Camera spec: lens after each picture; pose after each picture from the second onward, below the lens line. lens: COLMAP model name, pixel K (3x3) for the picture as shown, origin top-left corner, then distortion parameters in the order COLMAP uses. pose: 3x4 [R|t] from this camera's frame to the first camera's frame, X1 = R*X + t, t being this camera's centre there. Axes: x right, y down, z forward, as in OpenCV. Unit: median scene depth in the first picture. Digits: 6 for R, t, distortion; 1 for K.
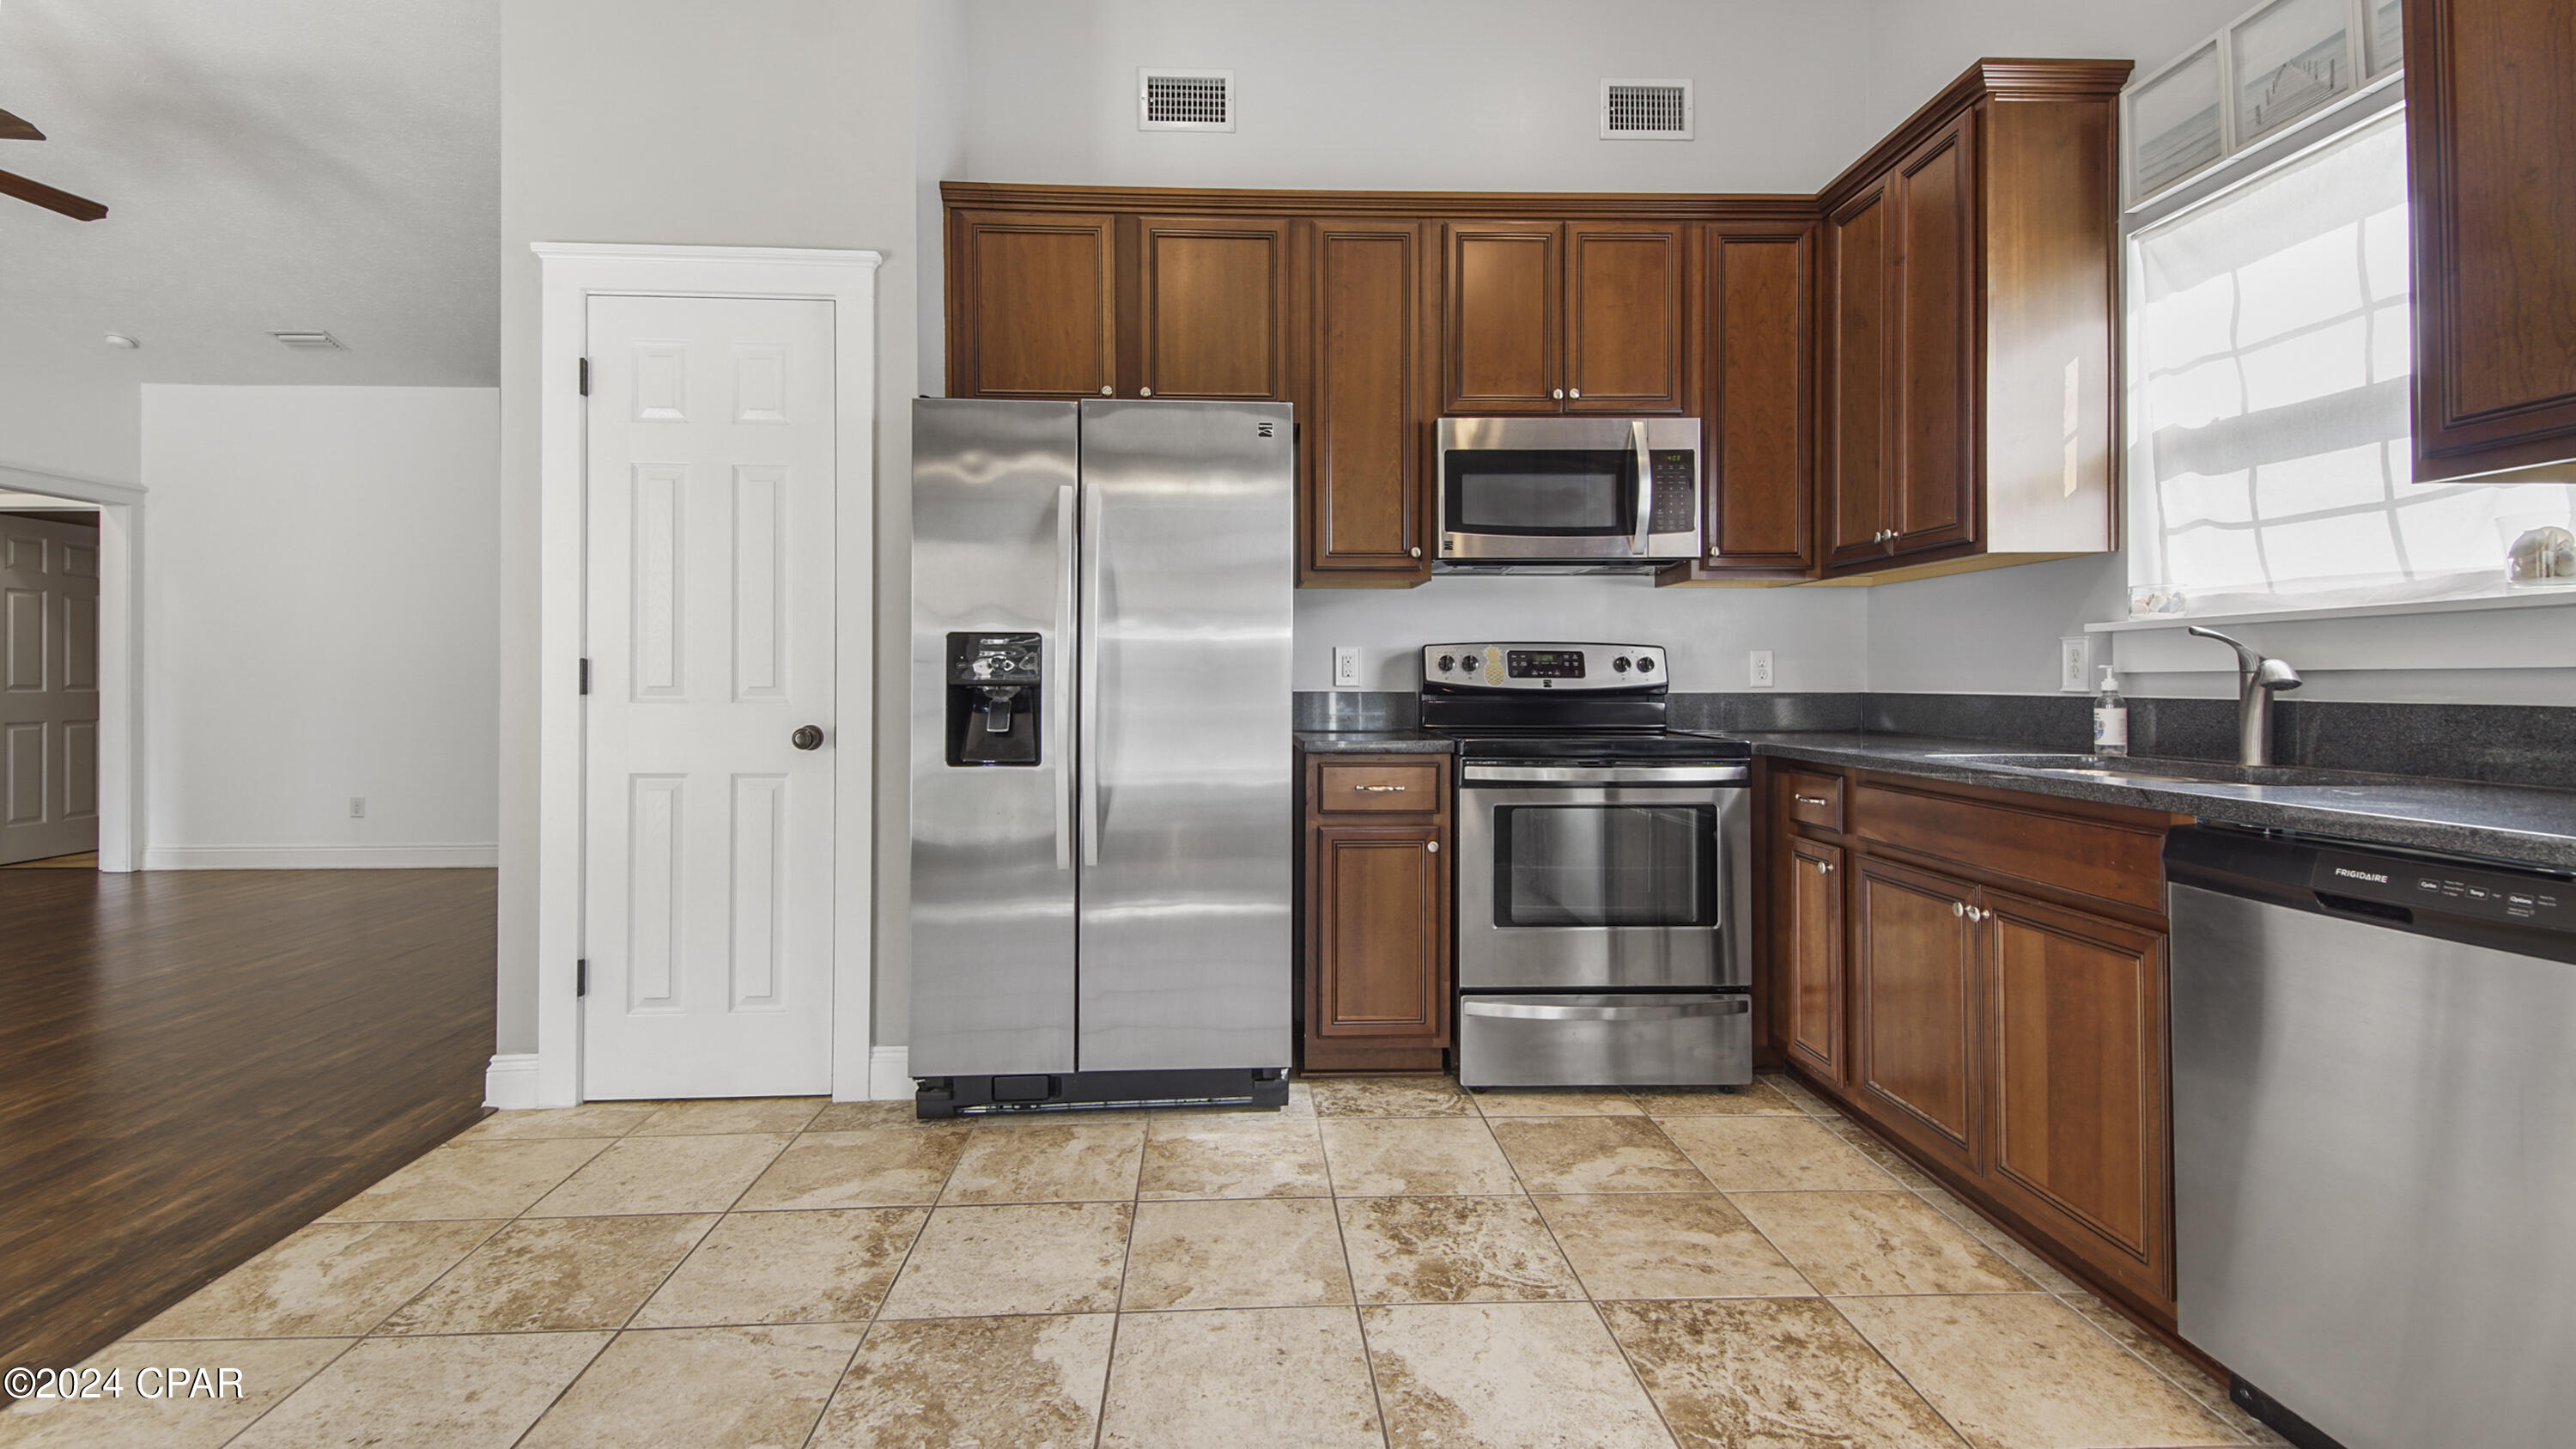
lens RADIAL K [[1041.0, 0, 1282.8], [0, 1041.0, 677.2], [0, 0, 1]] dist [0.001813, 0.000155]
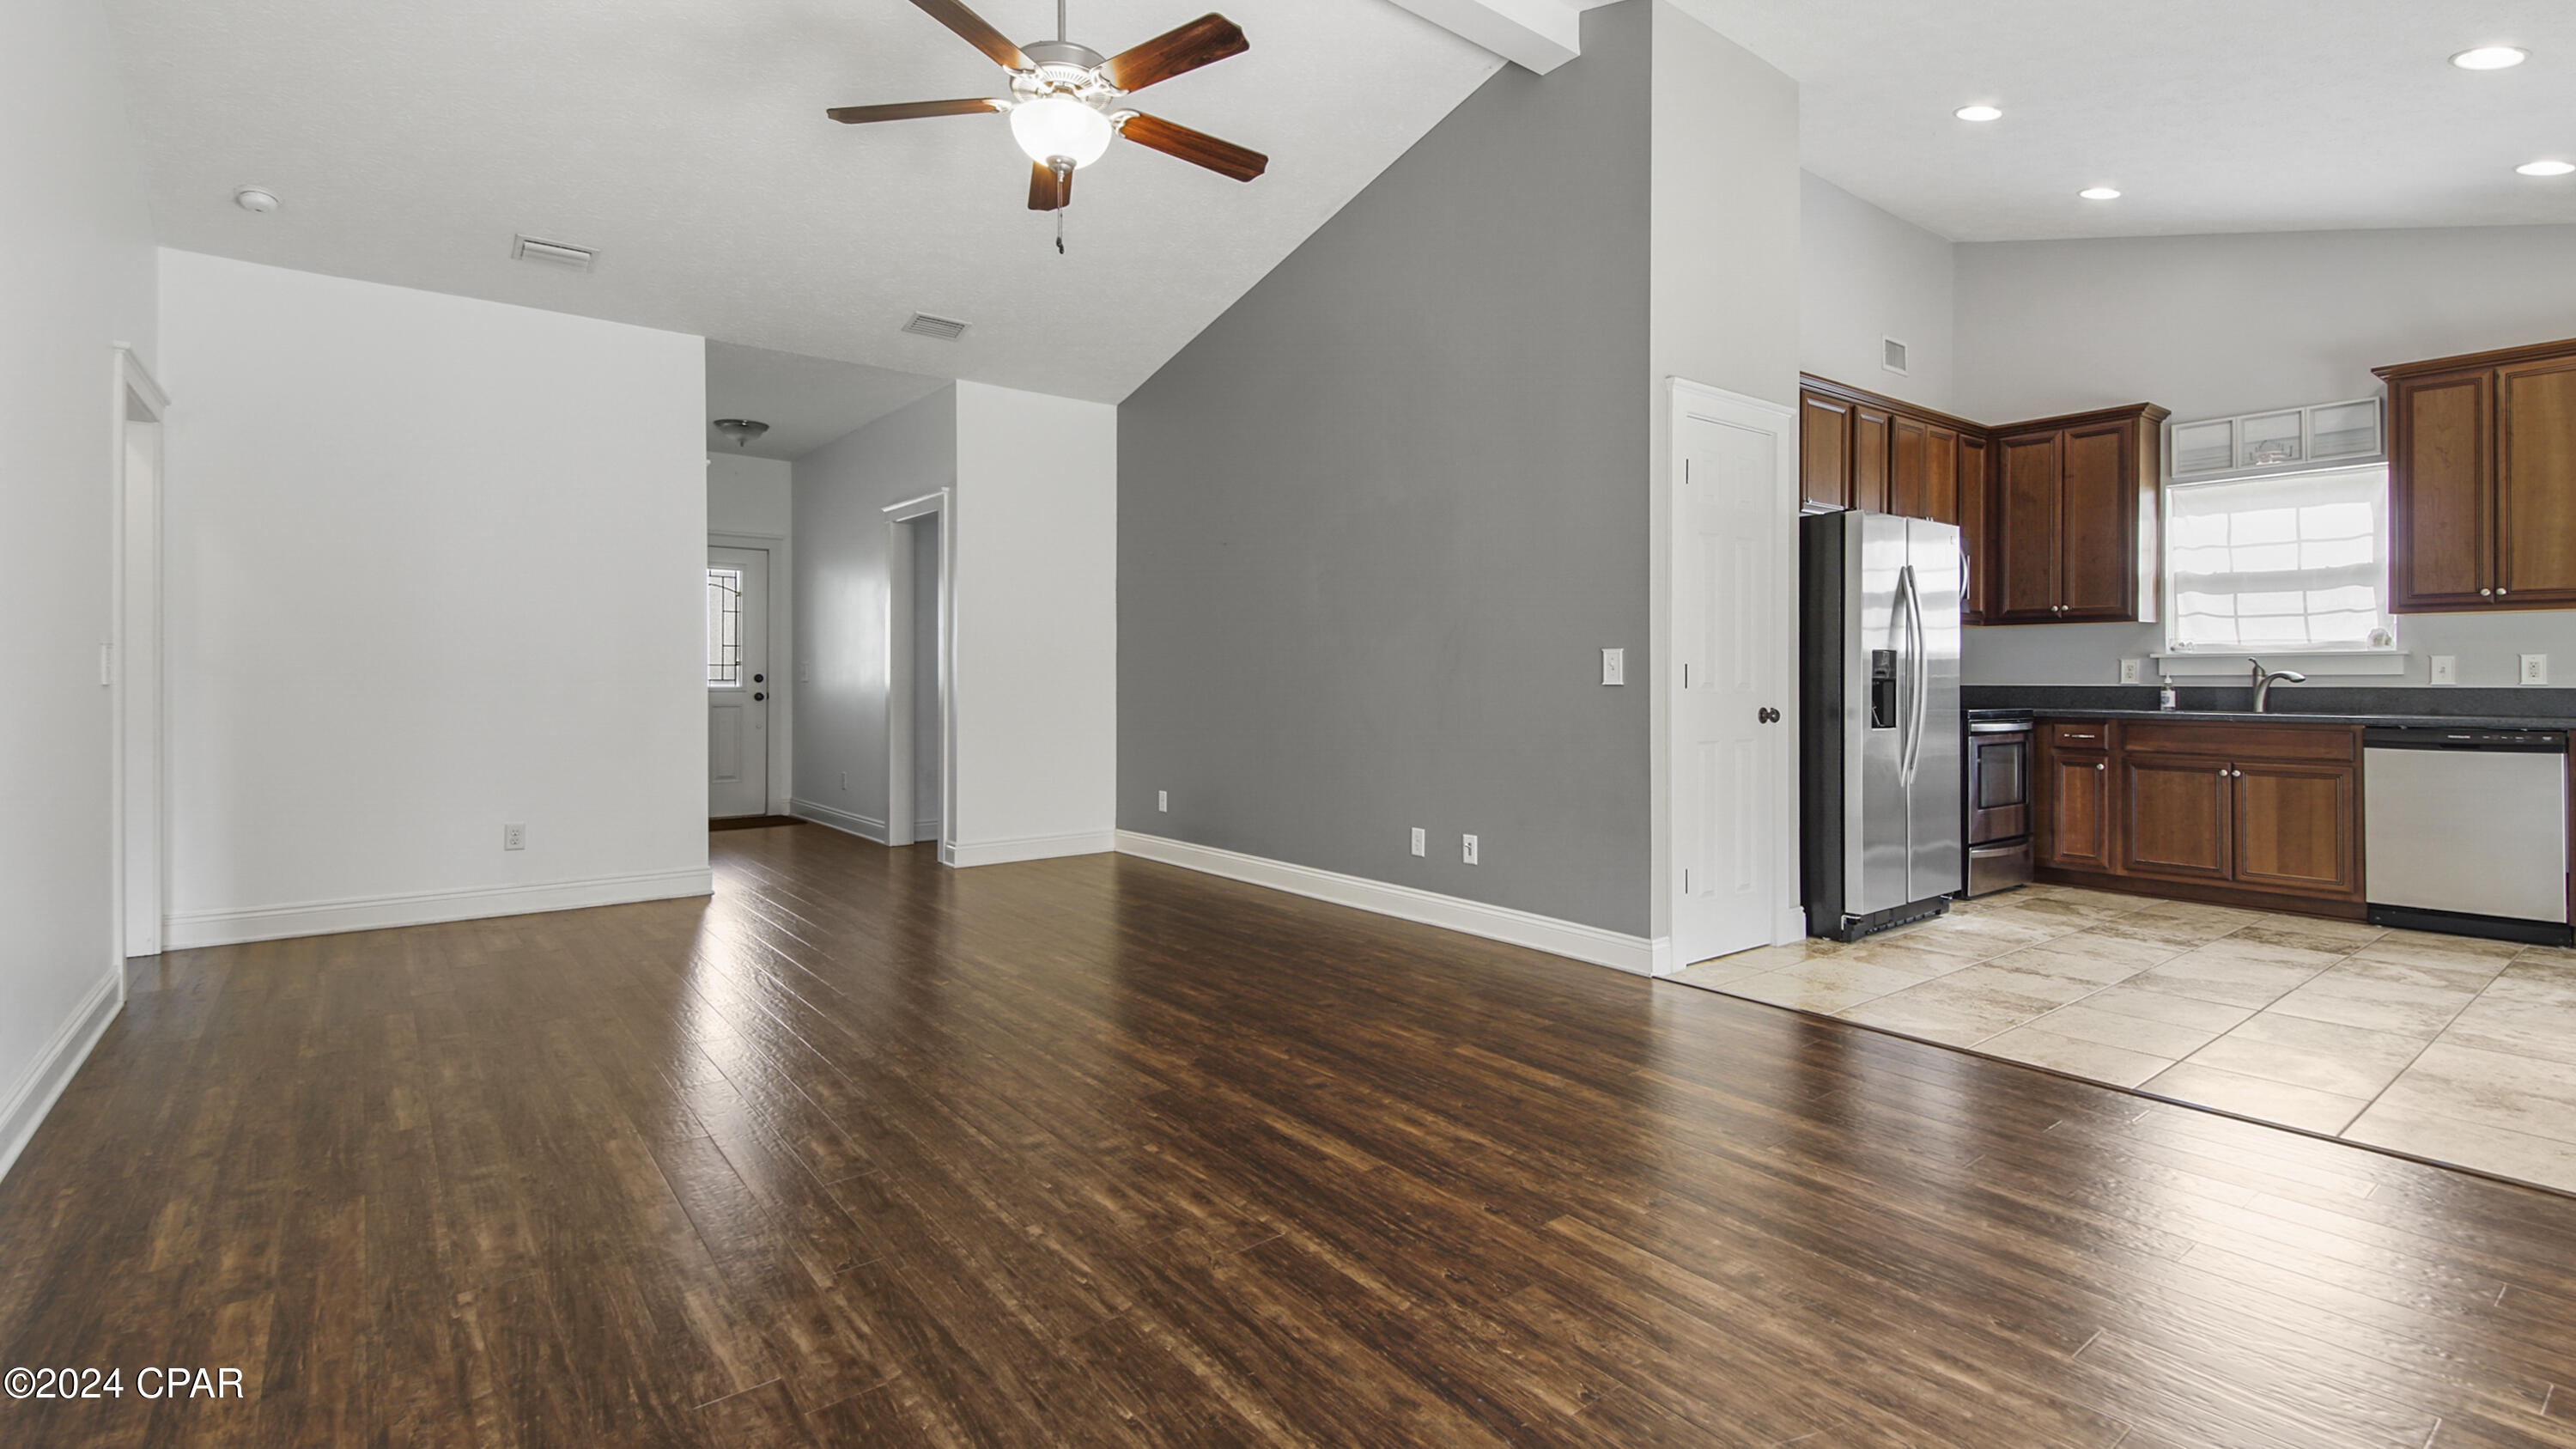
lens RADIAL K [[1041.0, 0, 1282.8], [0, 1041.0, 677.2], [0, 0, 1]] dist [0.001813, 0.000155]
pose [[0.851870, 0.002353, 0.523749, -2.069819], [-0.002913, 0.999996, 0.000245, 0.004100], [-0.523746, -0.001735, 0.851873, 0.059571]]
